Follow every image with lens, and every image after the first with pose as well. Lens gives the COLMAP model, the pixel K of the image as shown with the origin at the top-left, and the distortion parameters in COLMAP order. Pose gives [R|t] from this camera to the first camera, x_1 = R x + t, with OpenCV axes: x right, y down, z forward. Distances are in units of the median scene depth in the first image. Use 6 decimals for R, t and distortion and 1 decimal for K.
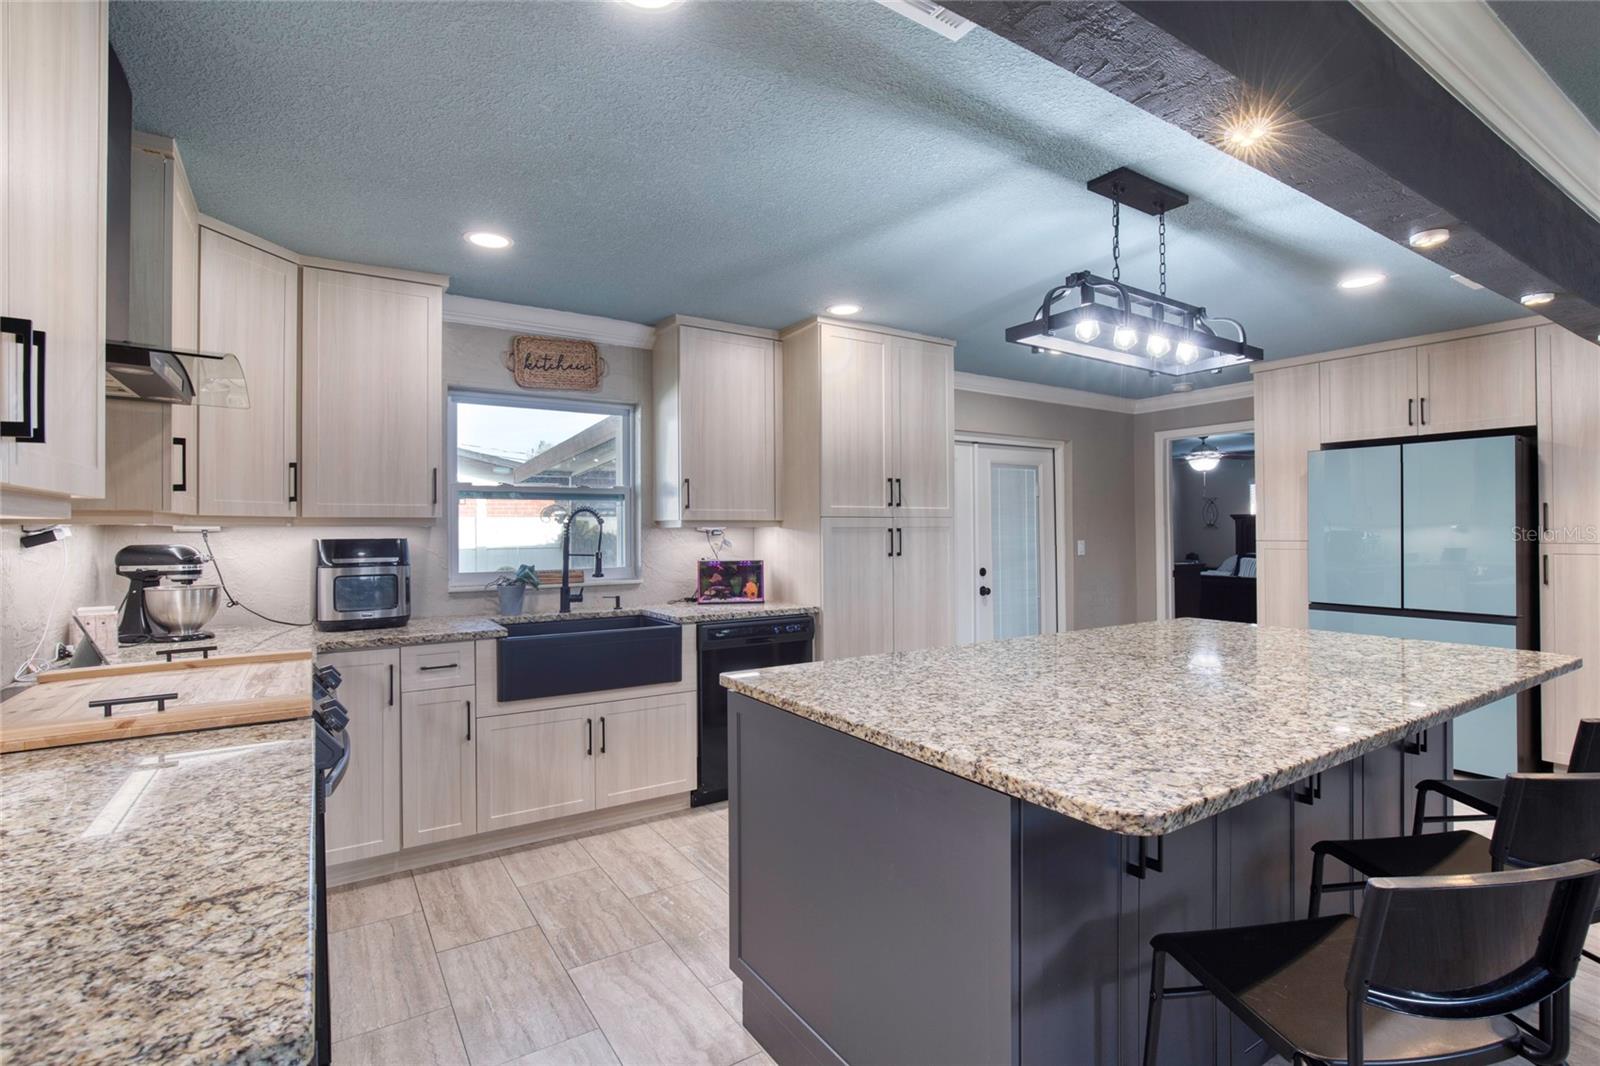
lens RADIAL K [[735.2, 0, 801.2], [0, 735.2, 529.4], [0, 0, 1]] dist [-0.020306, 0.006133]
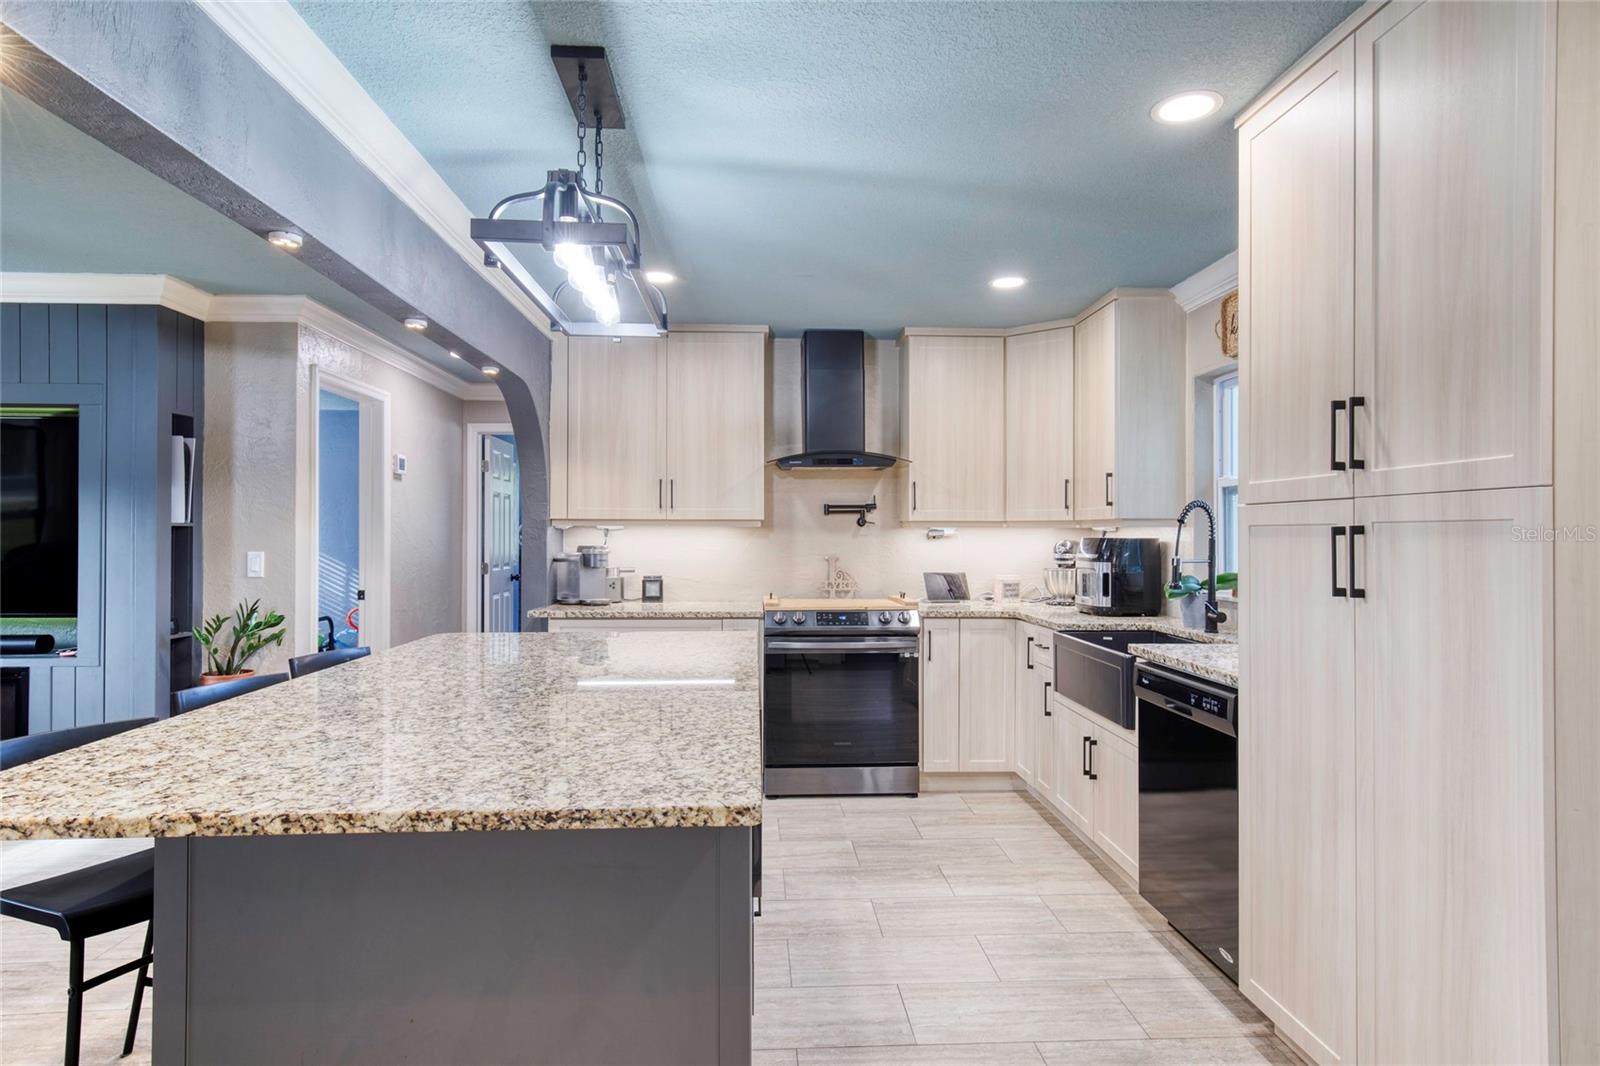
lens RADIAL K [[886.6, 0, 800.0], [0, 886.6, 524.7], [0, 0, 1]] dist [0.009237, 0.002758]
pose [[-0.489359, -0.004577, -0.872071, 0.699285], [0.002907, 0.999972, -0.006880, 0.000190], [0.872078, -0.005901, -0.489332, 0.998827]]
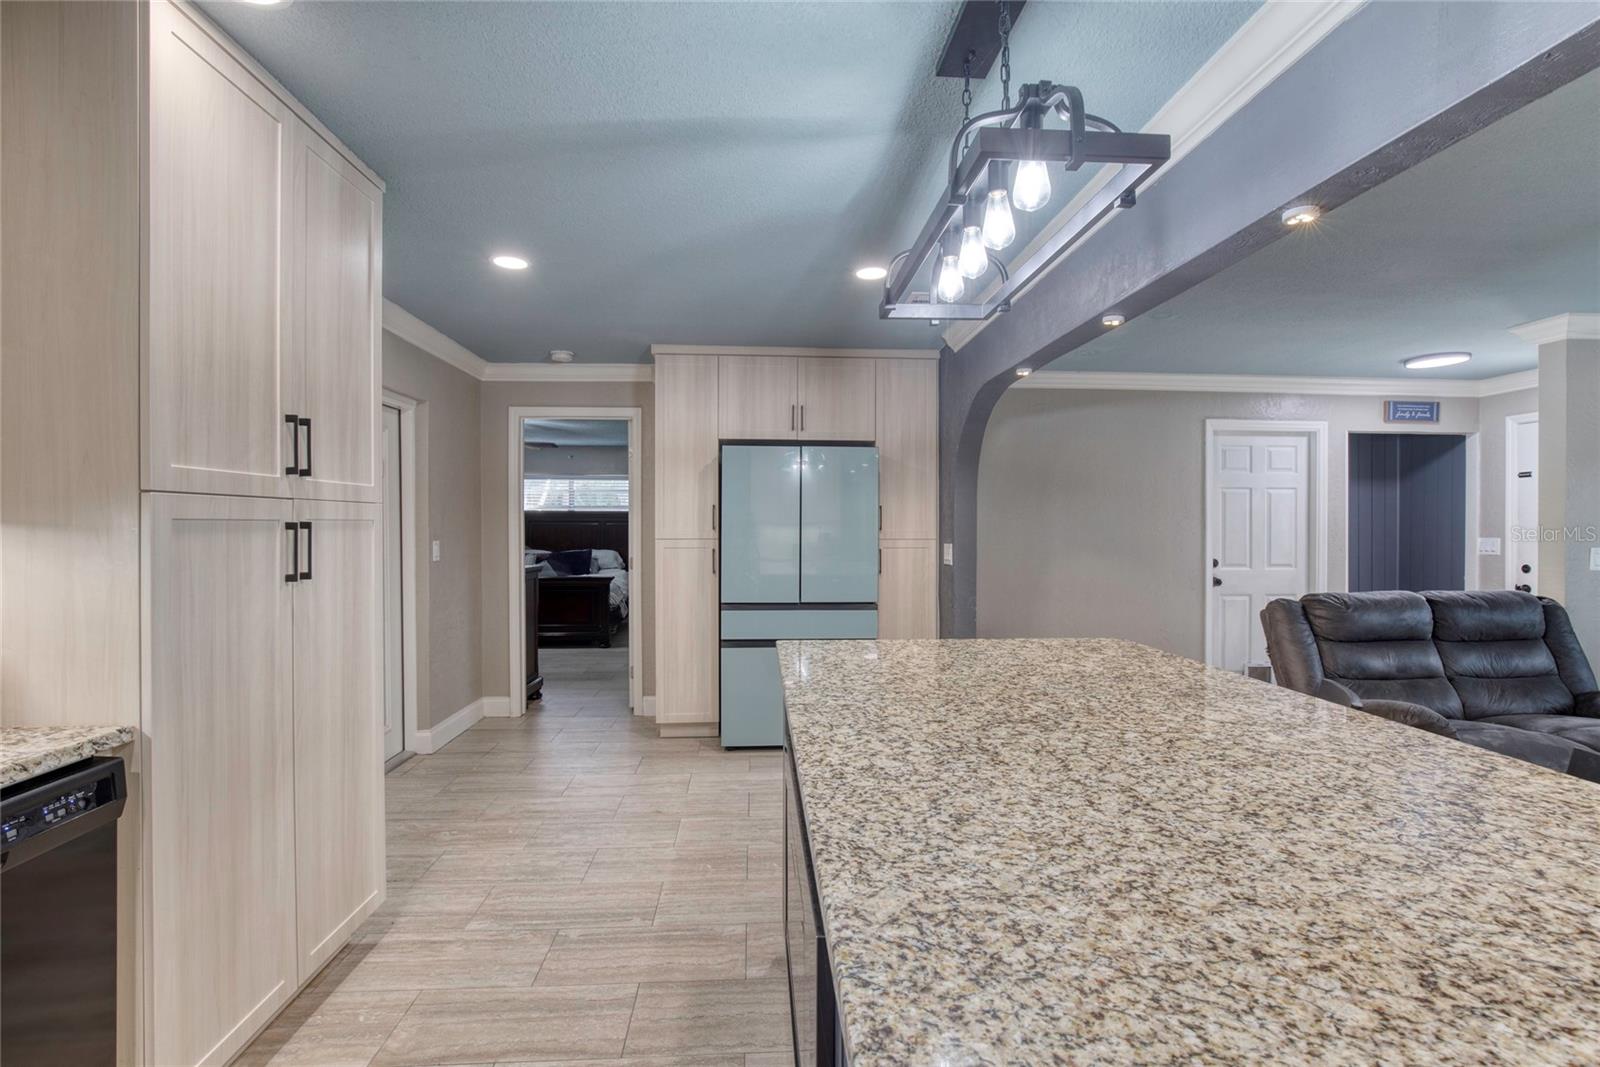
lens RADIAL K [[735.2, 0, 793.3], [0, 735.2, 535.1], [0, 0, 1]] dist [-0.020306, 0.006133]
pose [[0.495821, -0.007773, 0.868390, -0.127218], [-0.007978, 0.999877, 0.013505, -0.001983], [-0.868388, -0.013624, 0.495698, 0.497655]]
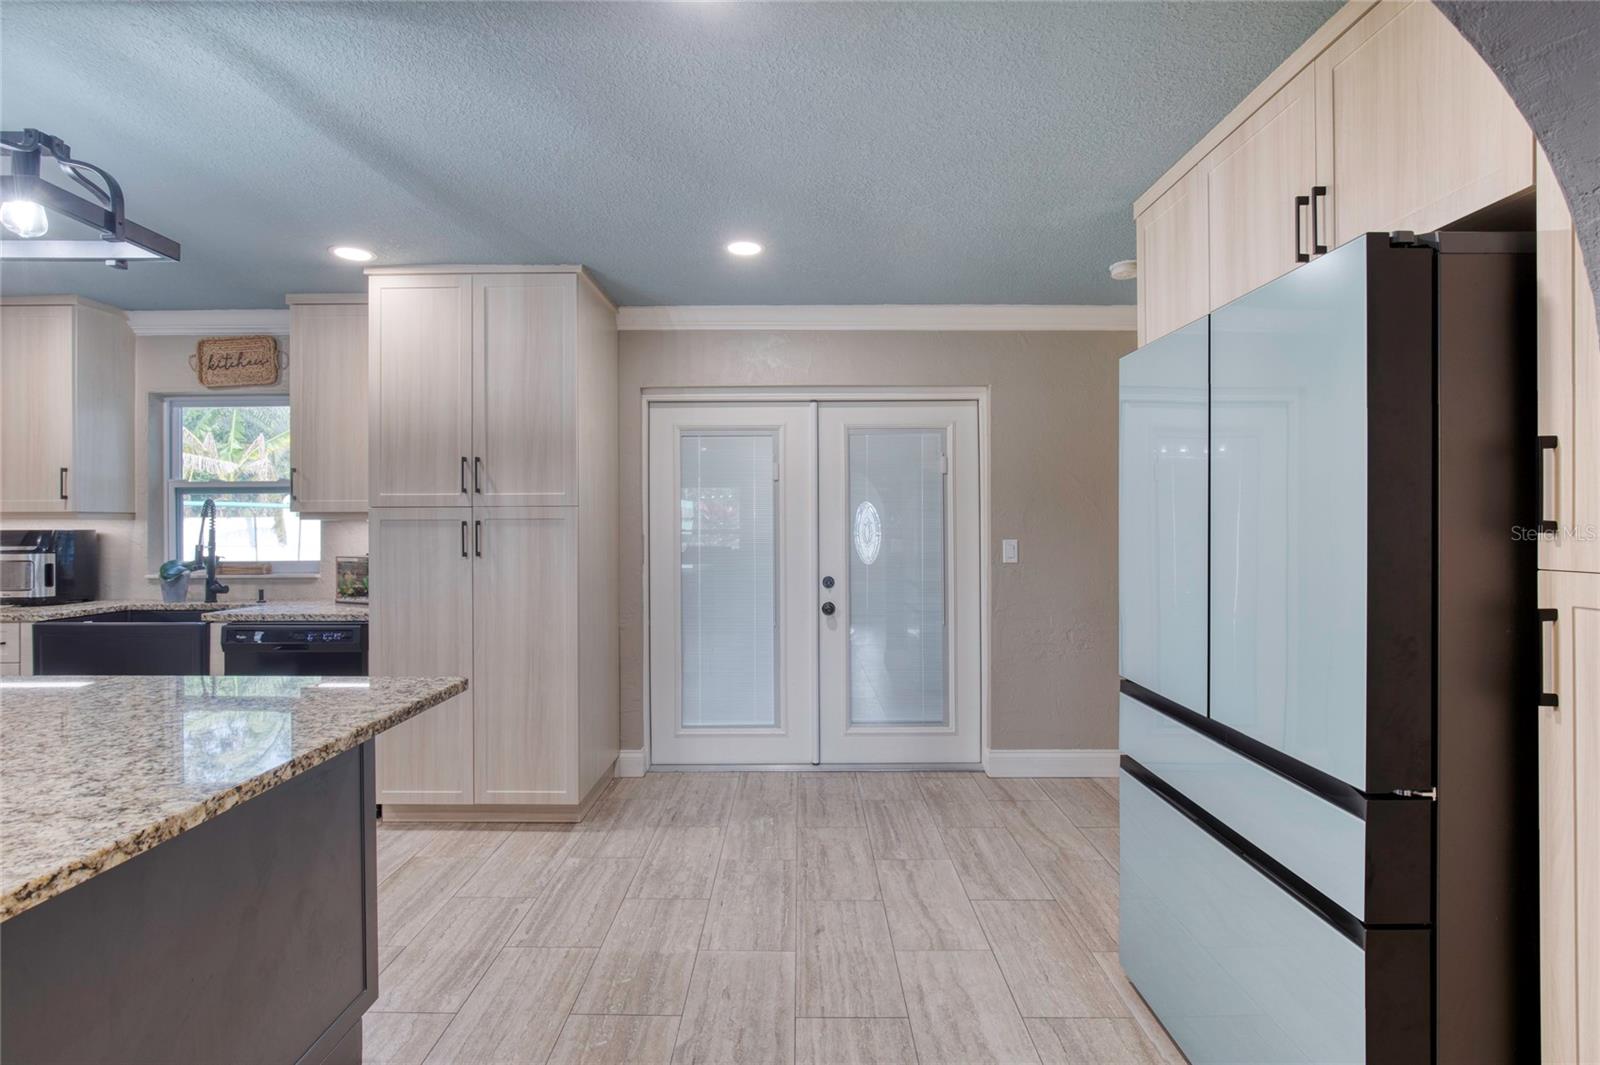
lens RADIAL K [[735.2, 0, 800.2], [0, 735.2, 522.9], [0, 0, 1]] dist [-0.020306, 0.006133]
pose [[0.845753, 0.001613, -0.533572, 0.859451], [-0.000206, 0.999996, 0.002698, -0.001536], [0.533575, -0.002172, 0.845750, 0.537876]]
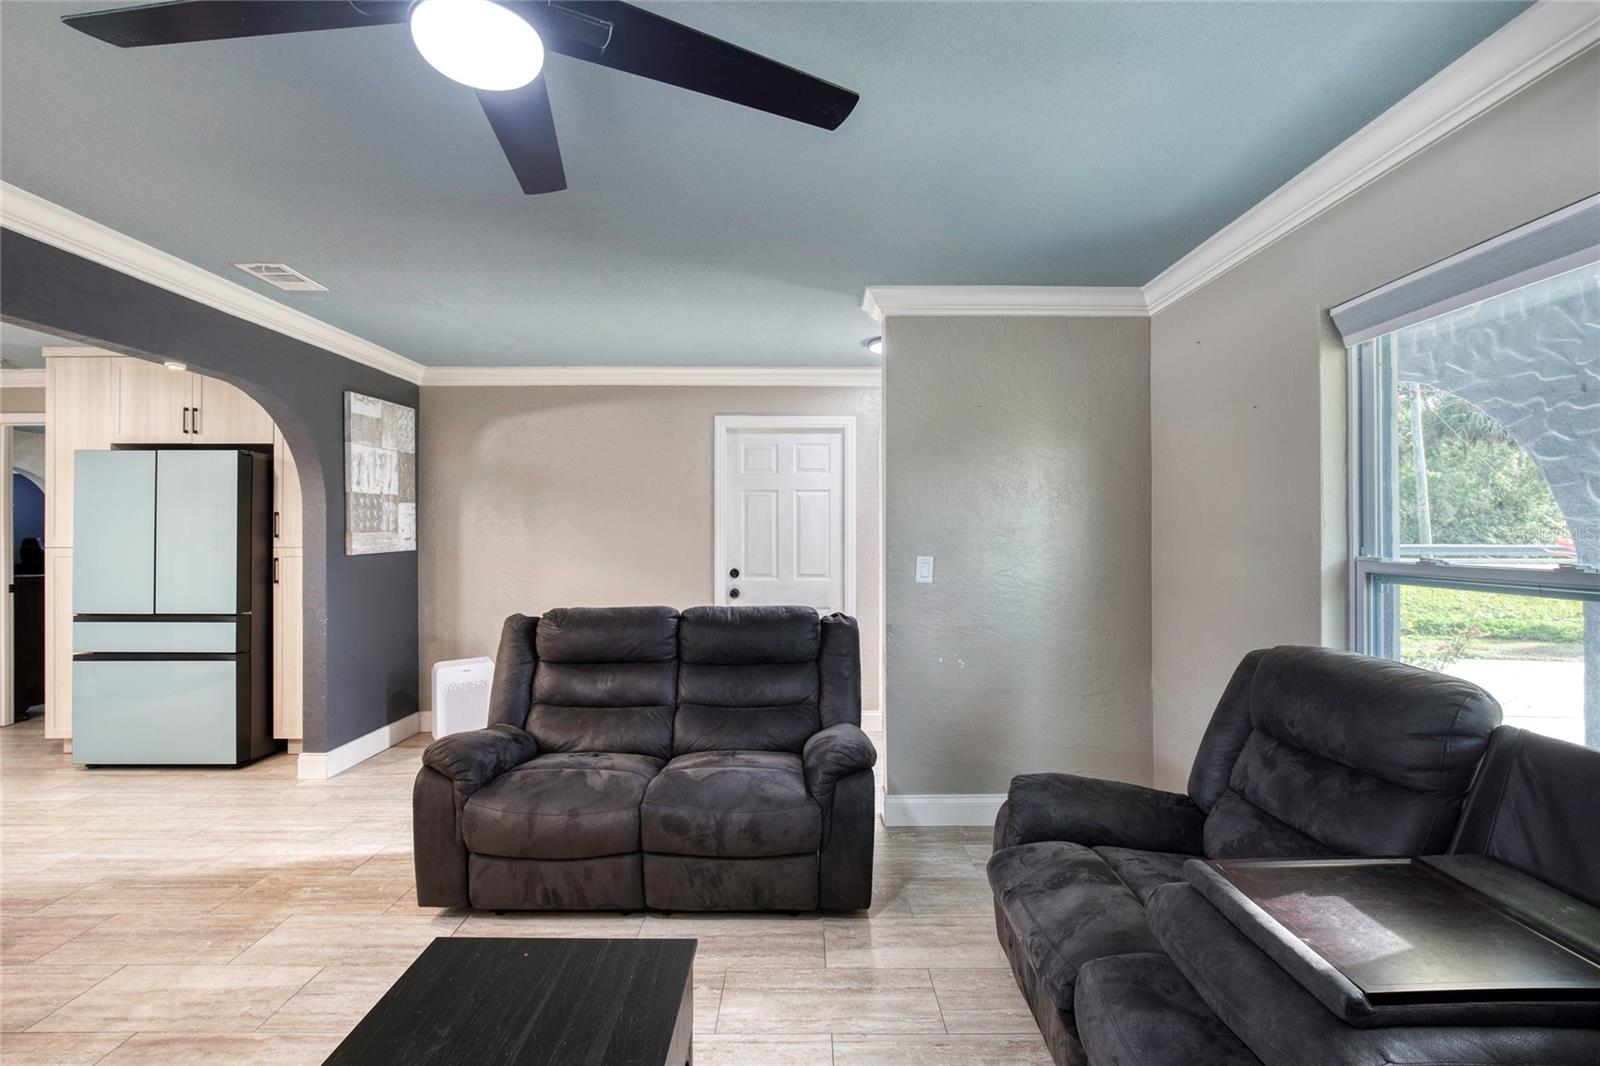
lens RADIAL K [[735.2, 0, 798.4], [0, 735.2, 536.5], [0, 0, 1]] dist [-0.020306, 0.006133]
pose [[0.536473, -0.002084, 0.843915, 0.459871], [-0.003064, 0.999986, 0.004417, -0.005525], [-0.843912, -0.004956, 0.536458, -0.296843]]
